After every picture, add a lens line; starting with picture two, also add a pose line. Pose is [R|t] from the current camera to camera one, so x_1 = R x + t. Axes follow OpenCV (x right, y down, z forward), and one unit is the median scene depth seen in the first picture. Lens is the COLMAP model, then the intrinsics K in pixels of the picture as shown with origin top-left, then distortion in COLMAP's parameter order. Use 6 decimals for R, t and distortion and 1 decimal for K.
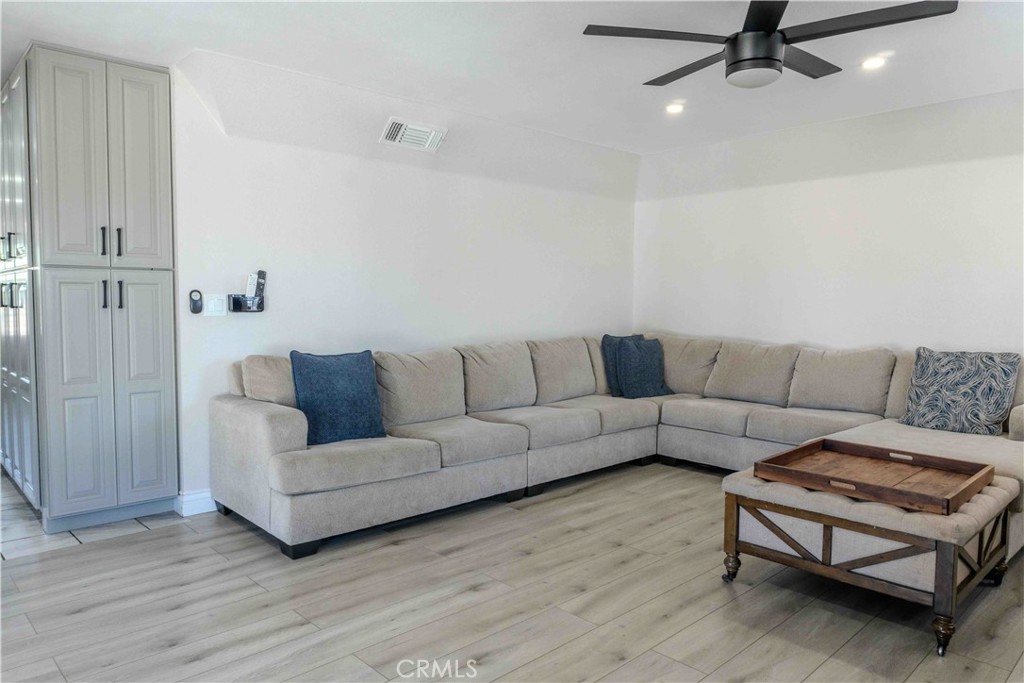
lens RADIAL K [[696.8, 0, 512.0], [0, 696.8, 341.5], [0, 0, 1]] dist [0.003852, 0.003506]
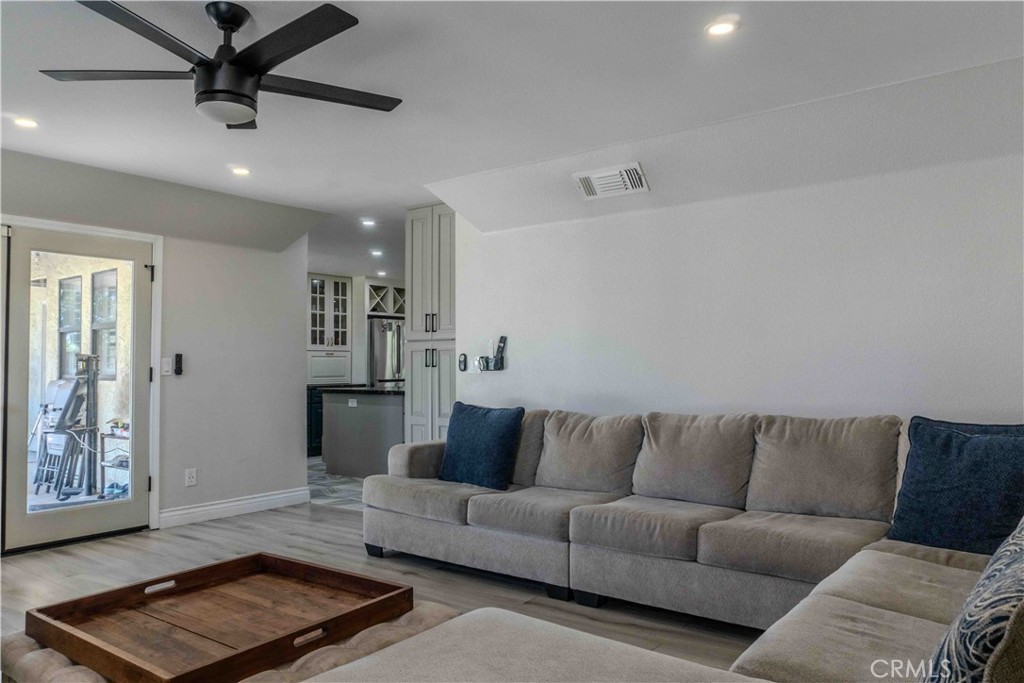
lens RADIAL K [[696.8, 0, 512.0], [0, 696.8, 341.5], [0, 0, 1]] dist [0.003852, 0.003506]
pose [[0.175531, -0.034113, -0.983883, 0.875816], [-0.045818, 0.998033, -0.042778, -0.042507], [0.983407, 0.052588, 0.173623, 0.833469]]
